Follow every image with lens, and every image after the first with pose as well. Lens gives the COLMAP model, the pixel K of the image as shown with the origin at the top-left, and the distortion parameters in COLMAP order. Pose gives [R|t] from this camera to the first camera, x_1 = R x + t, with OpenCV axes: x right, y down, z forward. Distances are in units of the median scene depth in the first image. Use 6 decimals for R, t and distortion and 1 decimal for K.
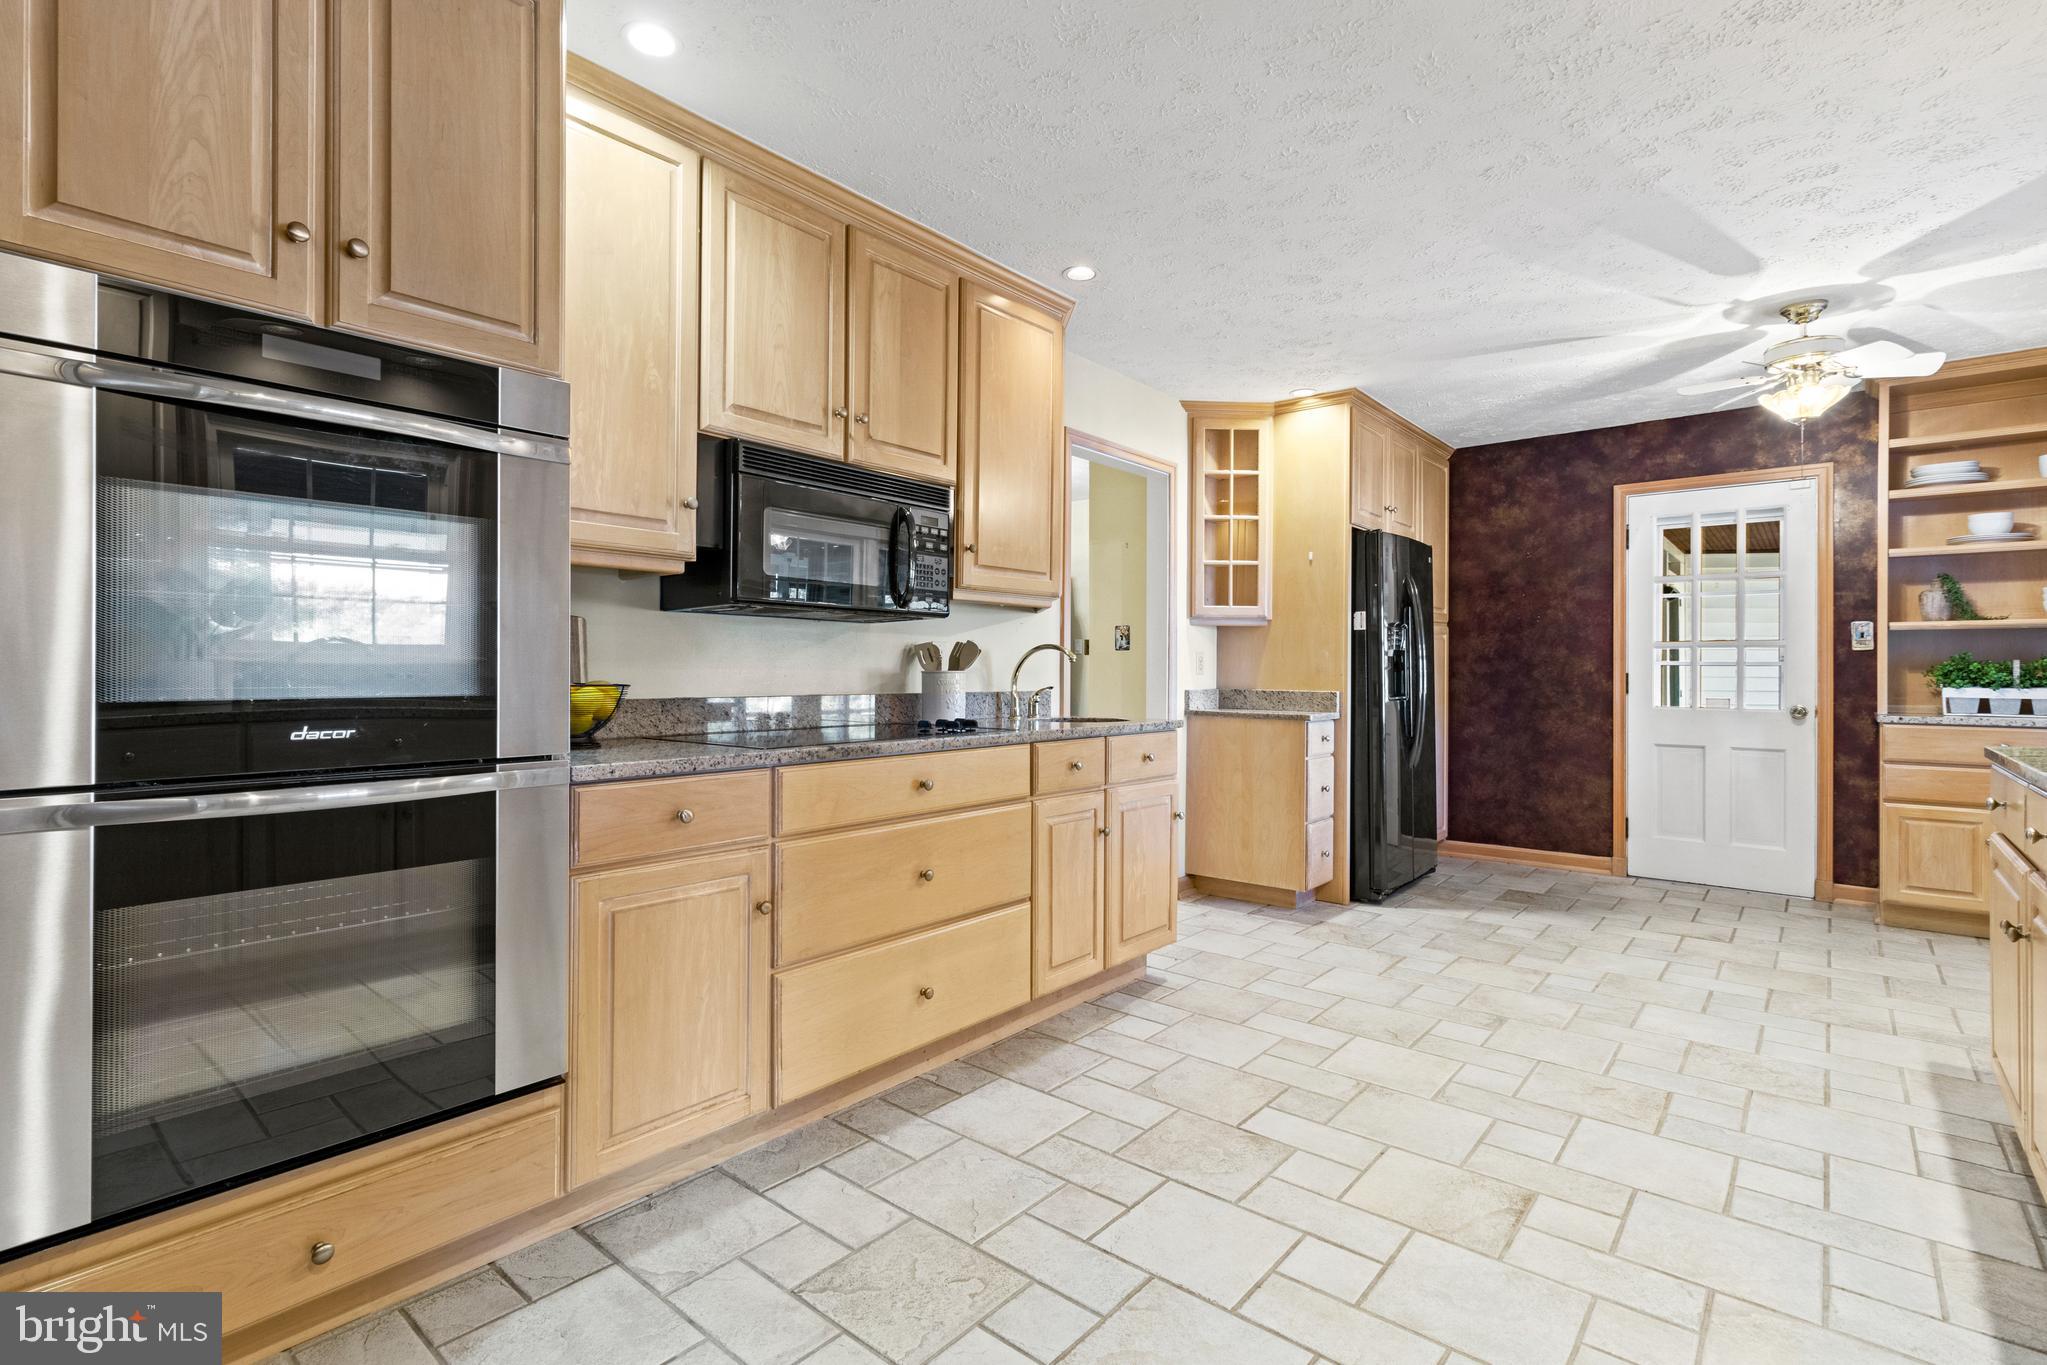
lens RADIAL K [[959.2, 0, 1019.0], [0, 959.2, 664.3], [0, 0, 1]] dist [0.004859, 0.000981]
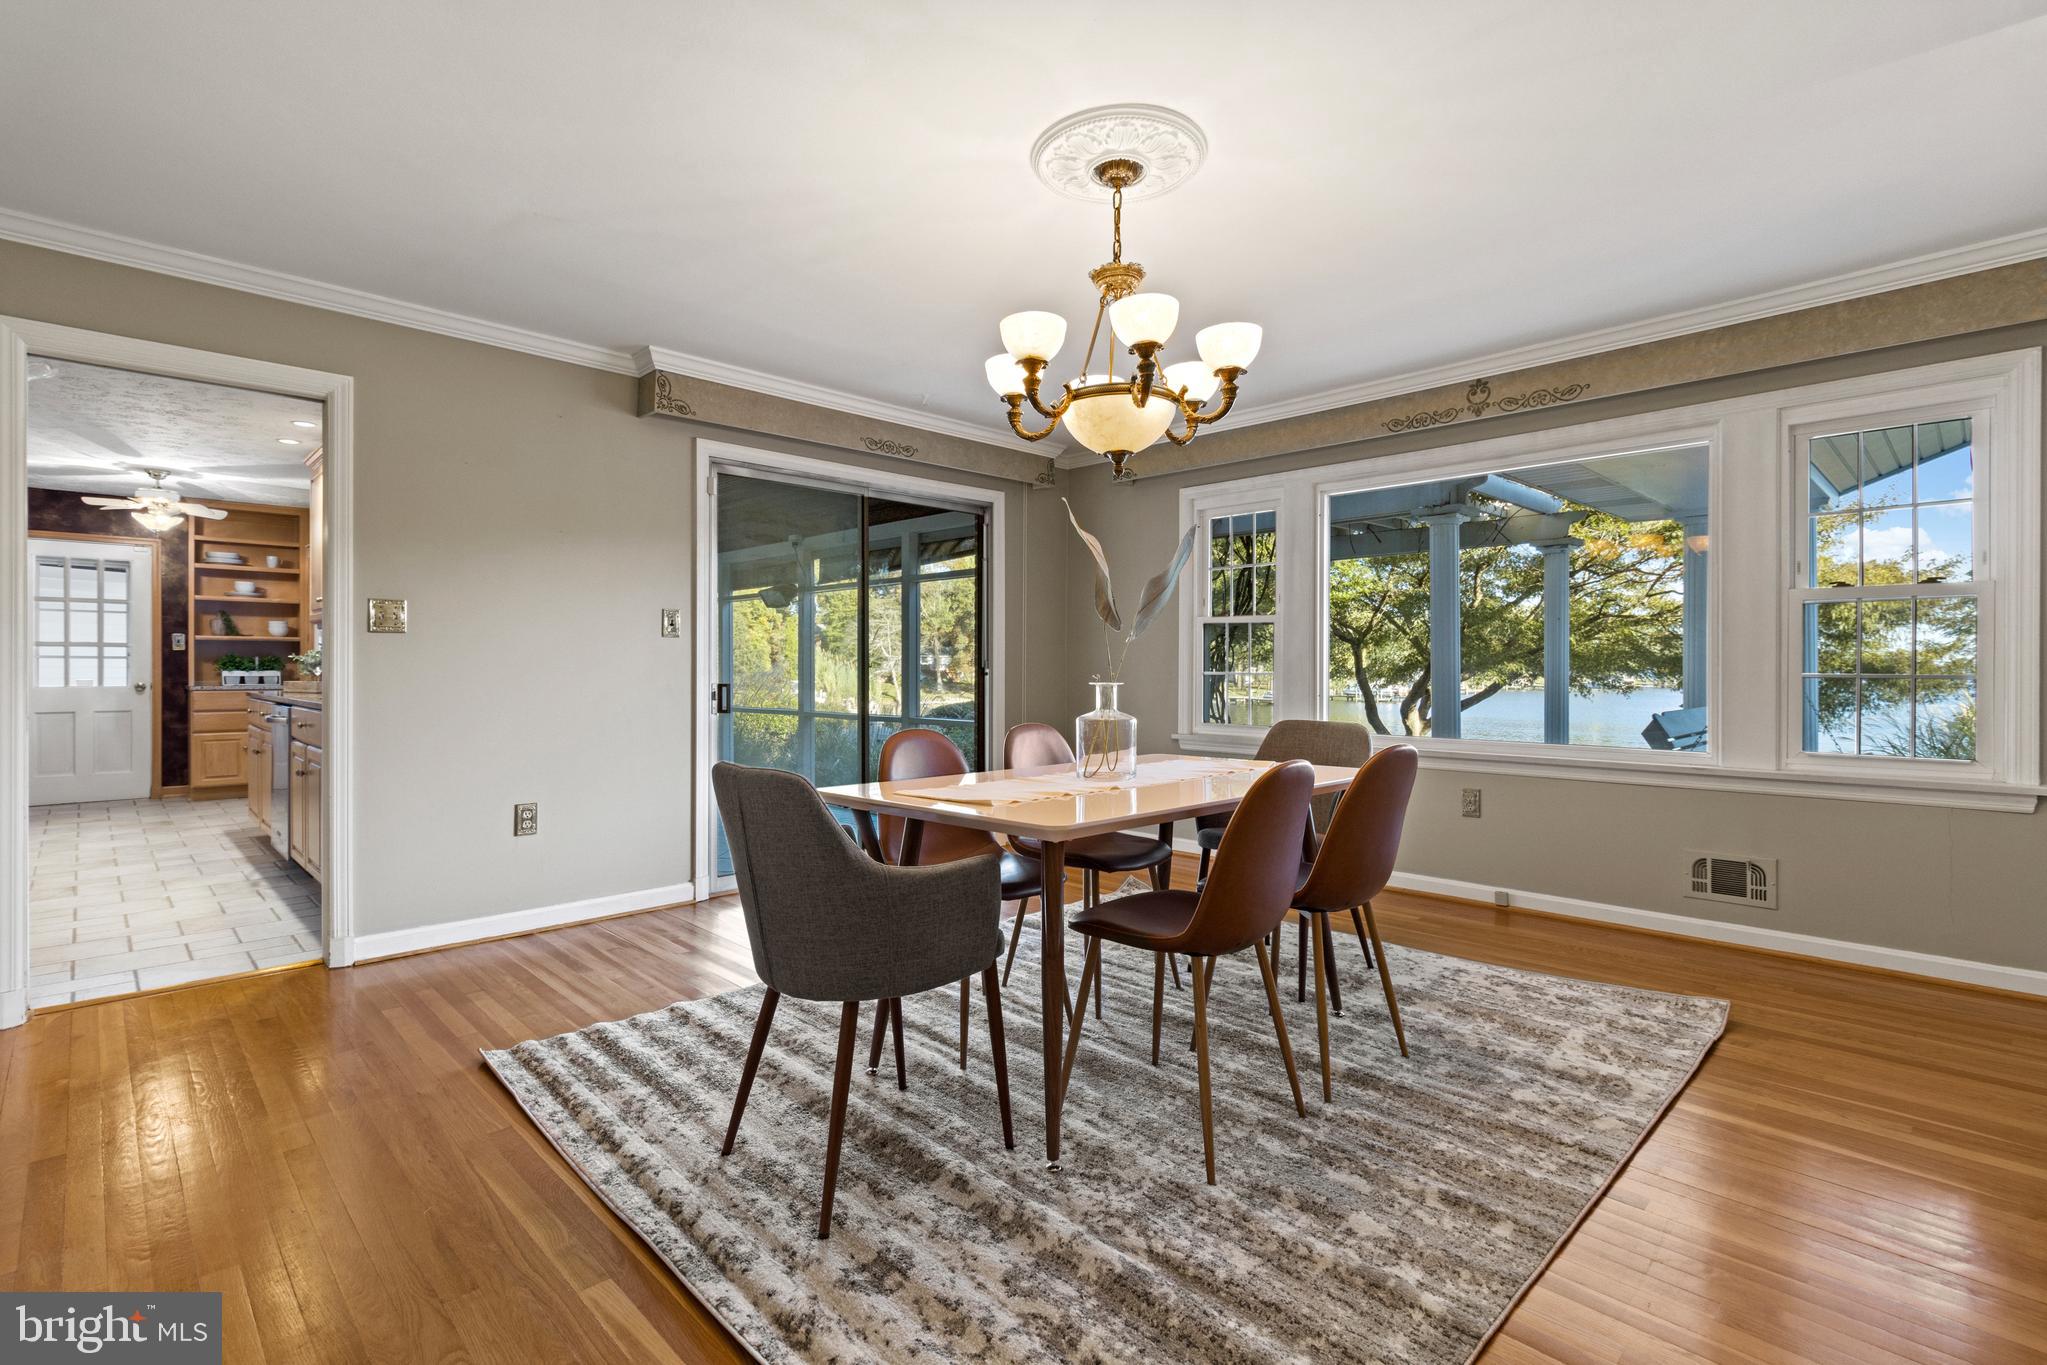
lens RADIAL K [[959.2, 0, 1018.6], [0, 959.2, 671.6], [0, 0, 1]] dist [0.004859, 0.000981]
pose [[0.081253, -0.008618, 0.996656, -0.771071], [-0.006684, 0.999935, 0.009192, -0.002114], [-0.996671, -0.007409, 0.081191, -0.686377]]
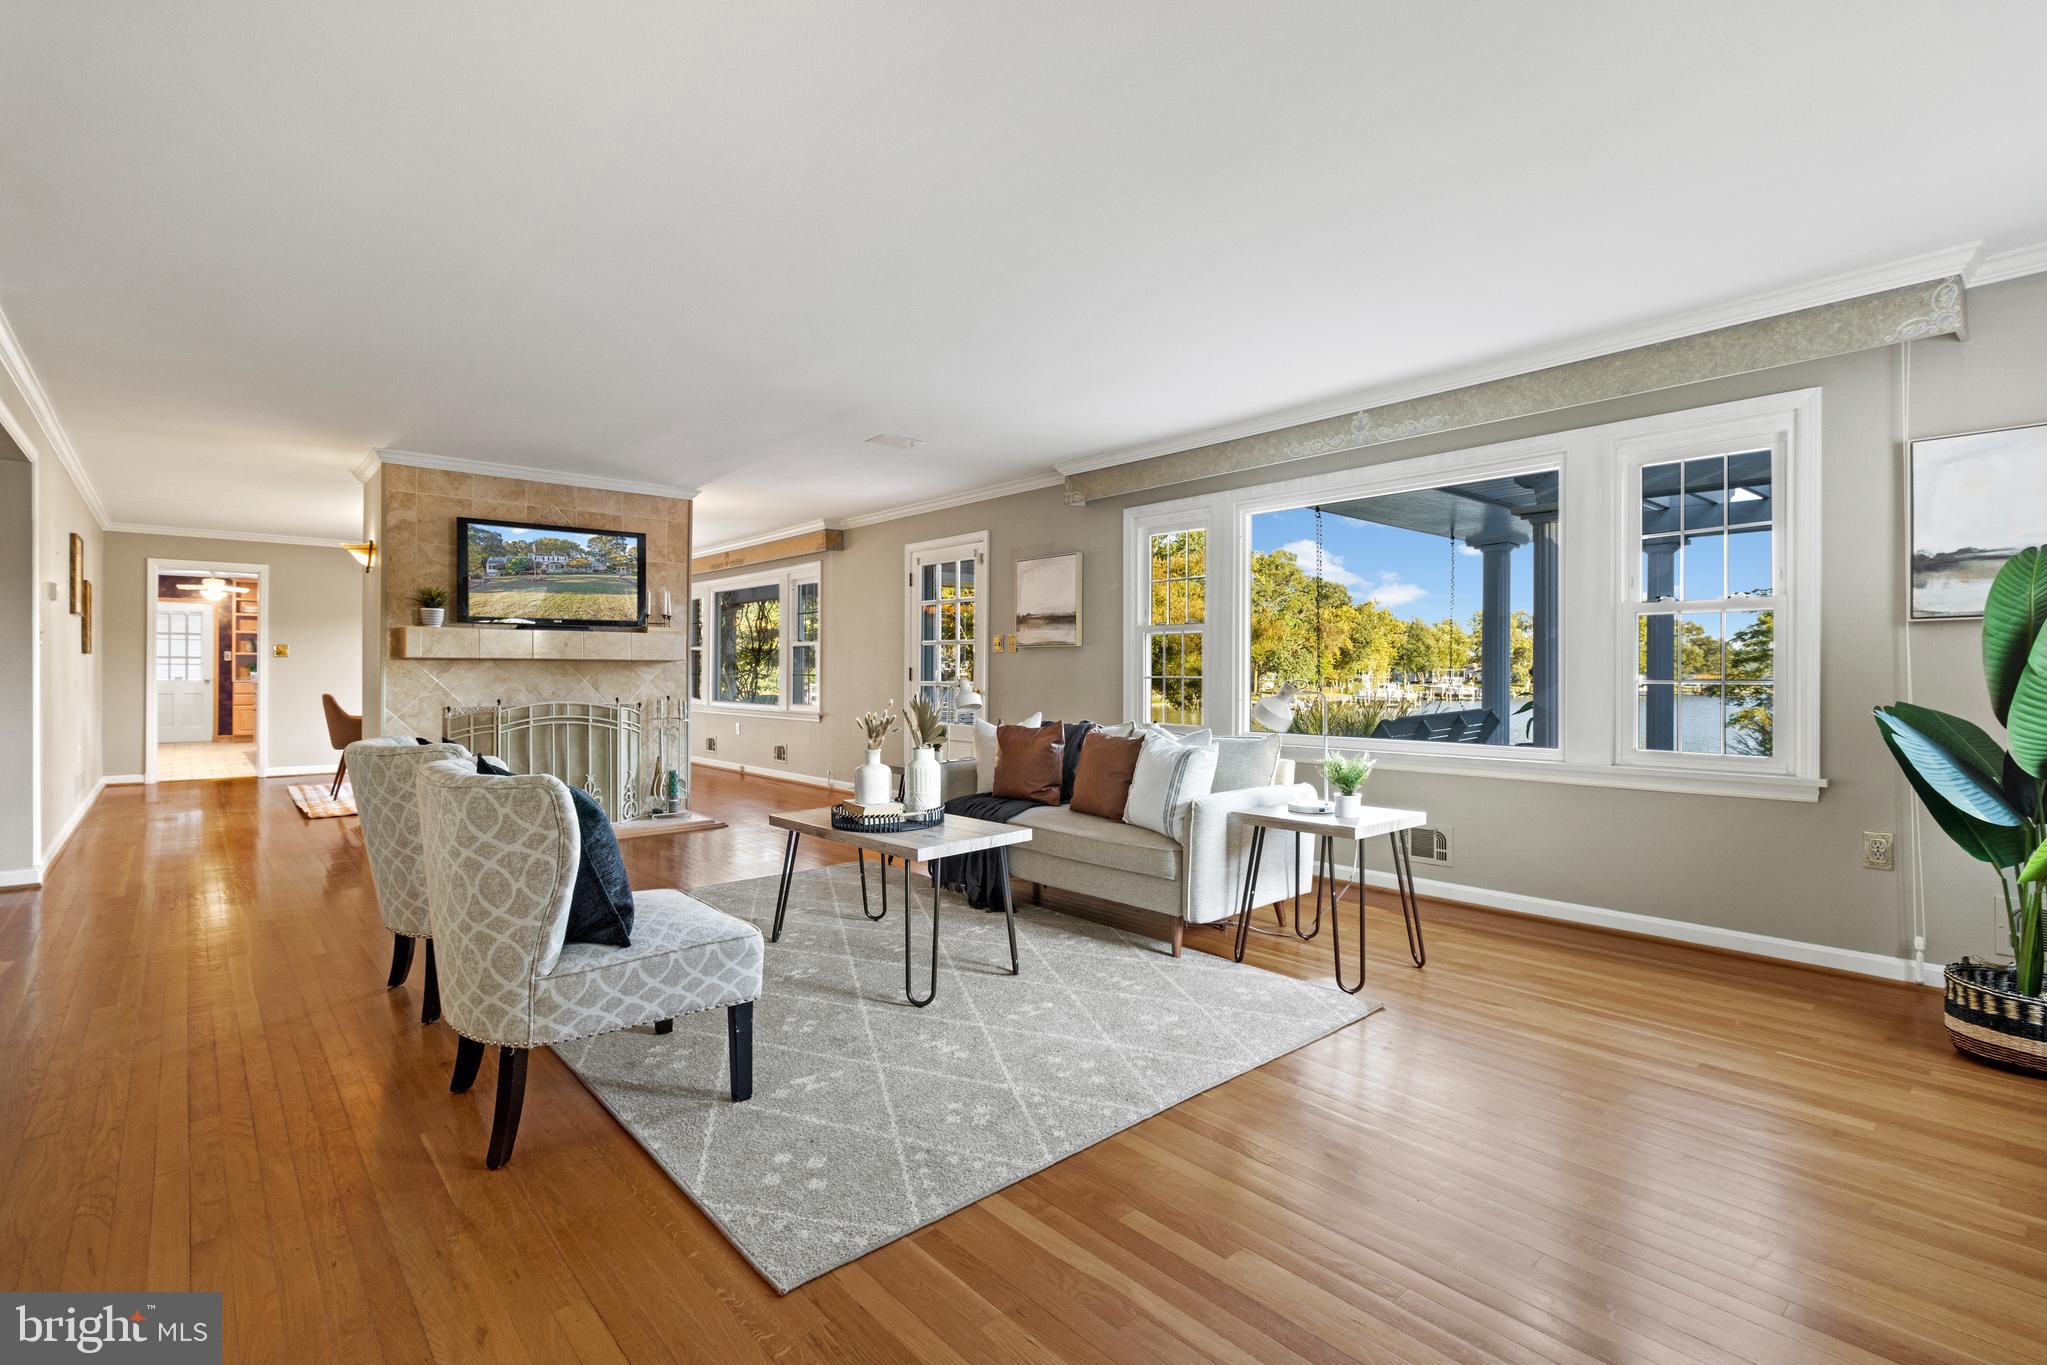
lens RADIAL K [[959.2, 0, 981.1], [0, 959.2, 674.7], [0, 0, 1]] dist [0.004859, 0.000981]
pose [[0.155996, -0.006638, 0.987735, -1.945110], [-0.008068, 0.999935, 0.007995, -0.013374], [-0.987725, -0.009216, 0.155932, -2.026065]]
